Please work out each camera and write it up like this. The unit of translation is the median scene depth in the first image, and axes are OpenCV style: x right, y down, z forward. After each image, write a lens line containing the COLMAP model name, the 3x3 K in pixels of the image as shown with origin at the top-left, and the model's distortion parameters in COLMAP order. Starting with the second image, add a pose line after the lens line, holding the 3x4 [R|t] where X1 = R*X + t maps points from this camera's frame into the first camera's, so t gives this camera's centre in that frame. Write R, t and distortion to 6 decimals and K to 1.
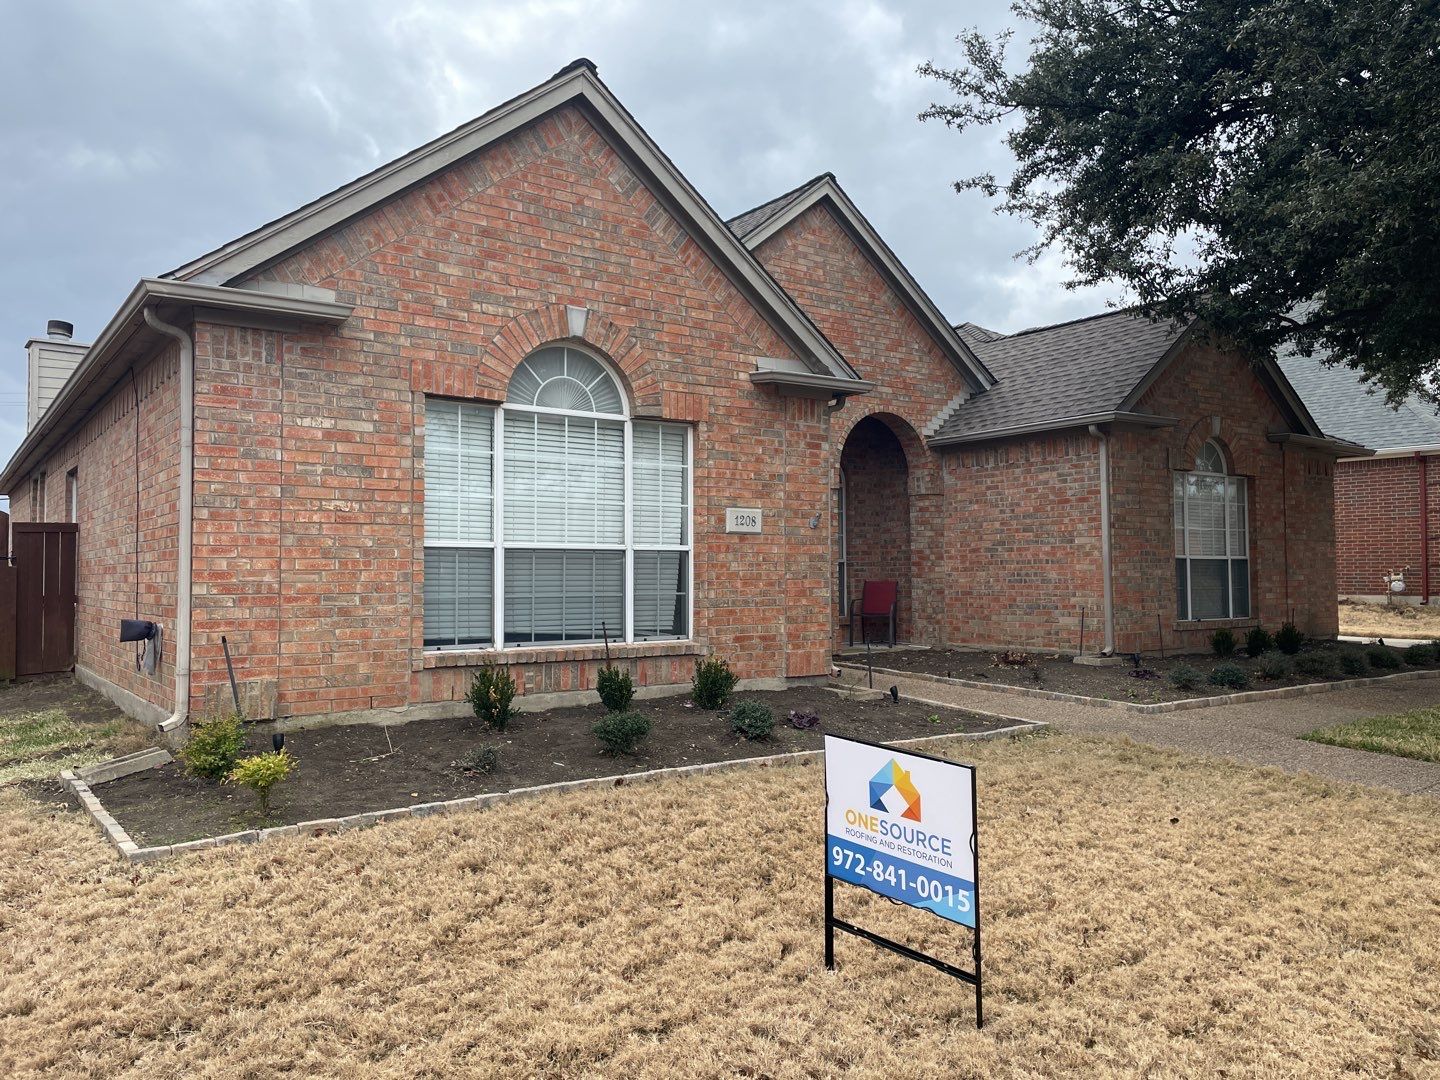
lens RADIAL K [[1087.2, 0, 720.0], [0, 1087.2, 540.0], [0, 0, 1]] dist [0.121340, -0.176166]
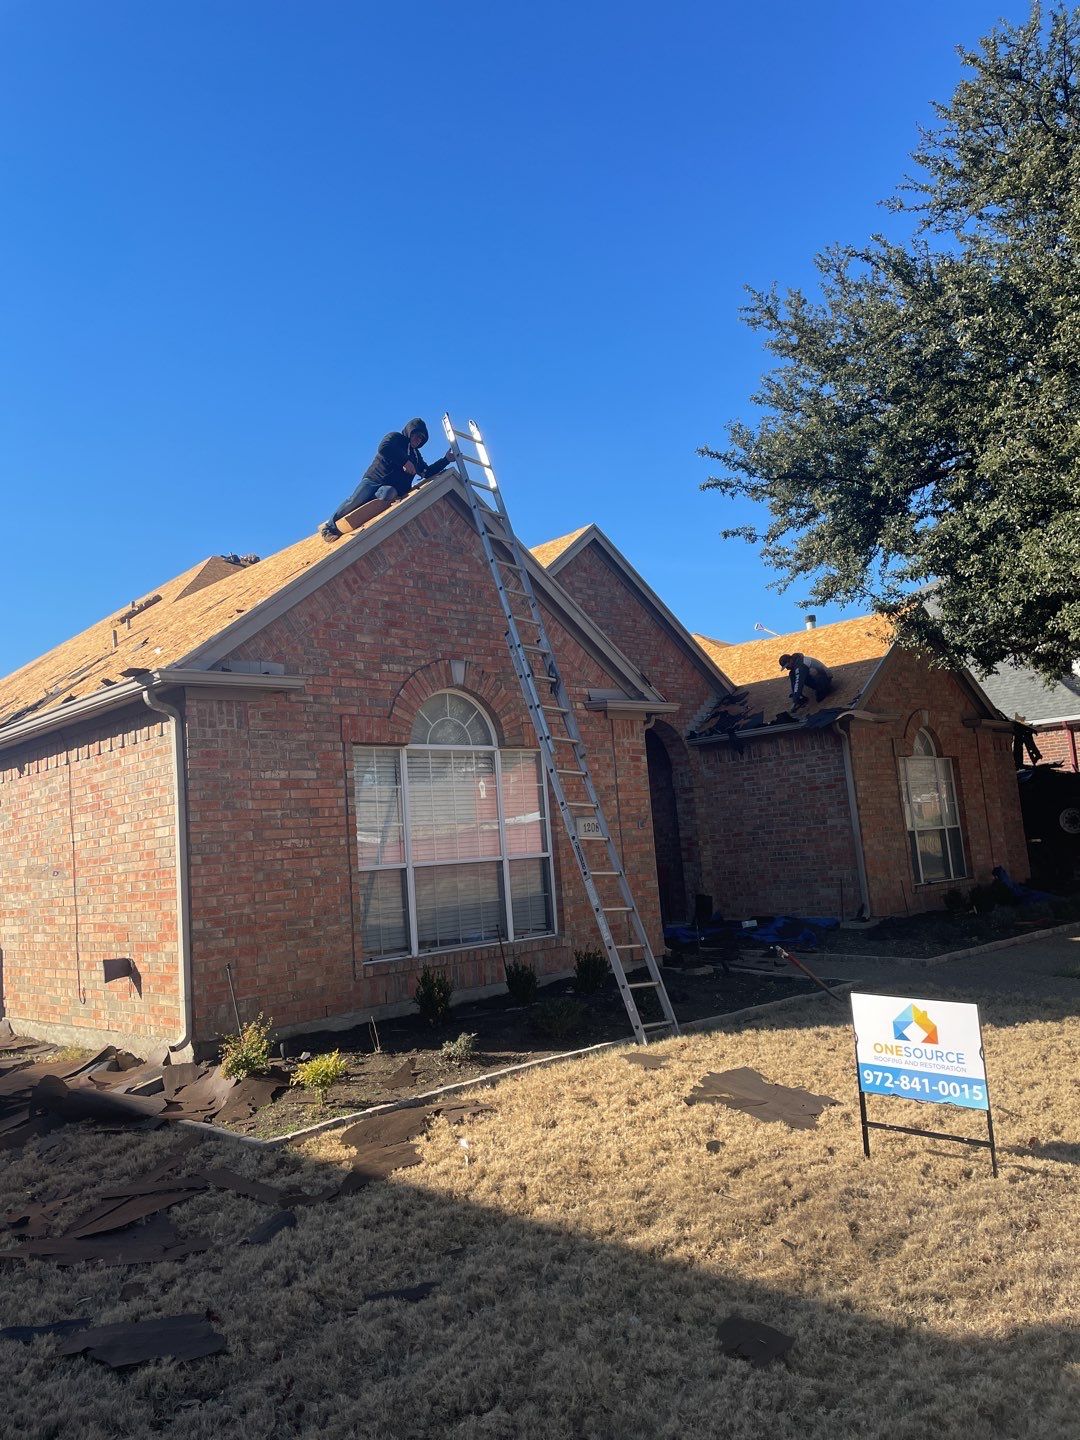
lens RADIAL K [[1087.2, 0, 540.0], [0, 1087.2, 720.0], [0, 0, 1]] dist [0.121340, -0.176166]
pose [[0.988297, -0.053944, 0.142684, -0.239113], [0.067397, 0.993550, -0.091196, -0.036430], [-0.136845, 0.099745, 0.985558, -0.202609]]
